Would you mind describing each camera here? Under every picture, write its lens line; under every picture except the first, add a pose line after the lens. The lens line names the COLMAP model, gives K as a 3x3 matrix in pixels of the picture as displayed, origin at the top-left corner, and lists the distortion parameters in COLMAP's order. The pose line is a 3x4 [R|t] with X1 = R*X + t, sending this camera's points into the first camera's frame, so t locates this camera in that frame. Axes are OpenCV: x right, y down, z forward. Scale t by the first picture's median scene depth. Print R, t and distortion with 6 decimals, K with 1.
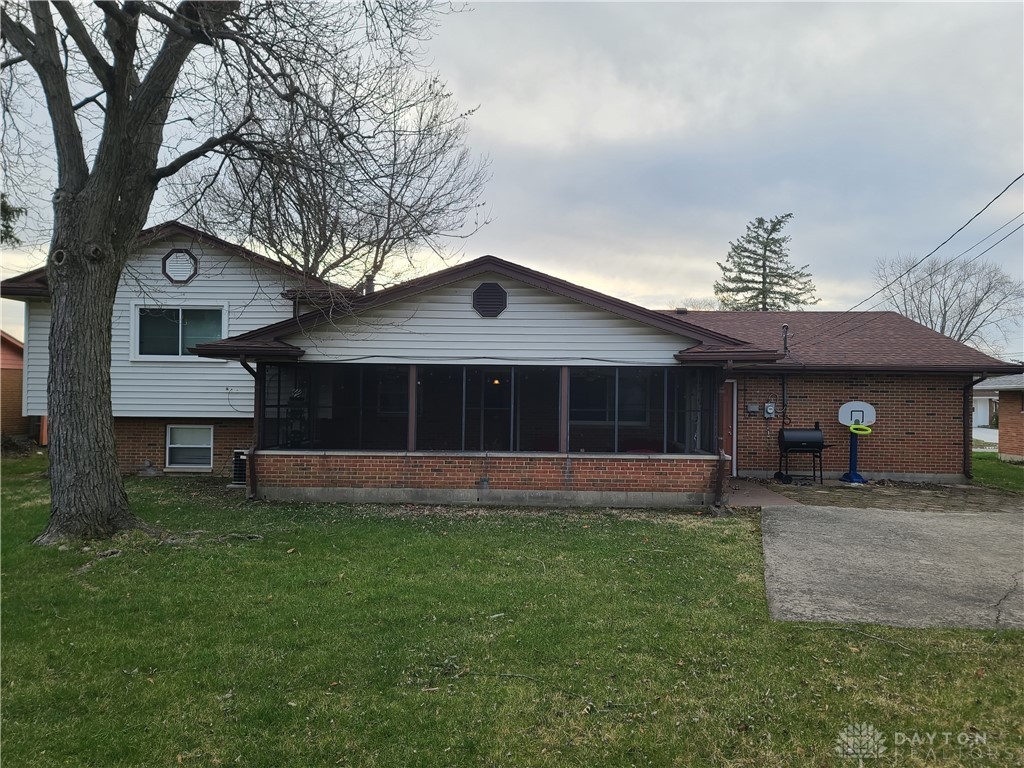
lens RADIAL K [[767.7, 0, 512.7], [0, 767.7, 388.0], [0, 0, 1]] dist [0.059752, 0.000978]
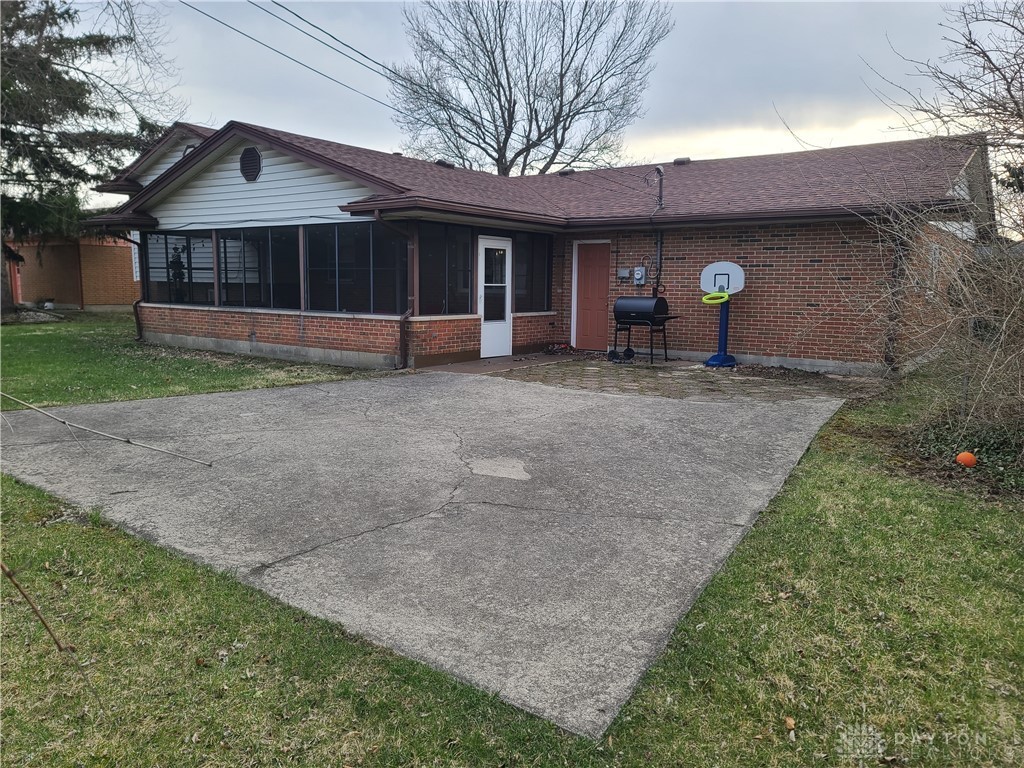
lens RADIAL K [[767.7, 0, 513.0], [0, 767.7, 384.9], [0, 0, 1]] dist [0.059752, 0.000978]
pose [[0.812900, 0.075749, -0.577456, 0.909677], [0.000567, 0.991402, 0.130847, 0.047708], [0.582403, -0.106693, 0.805868, 0.312866]]
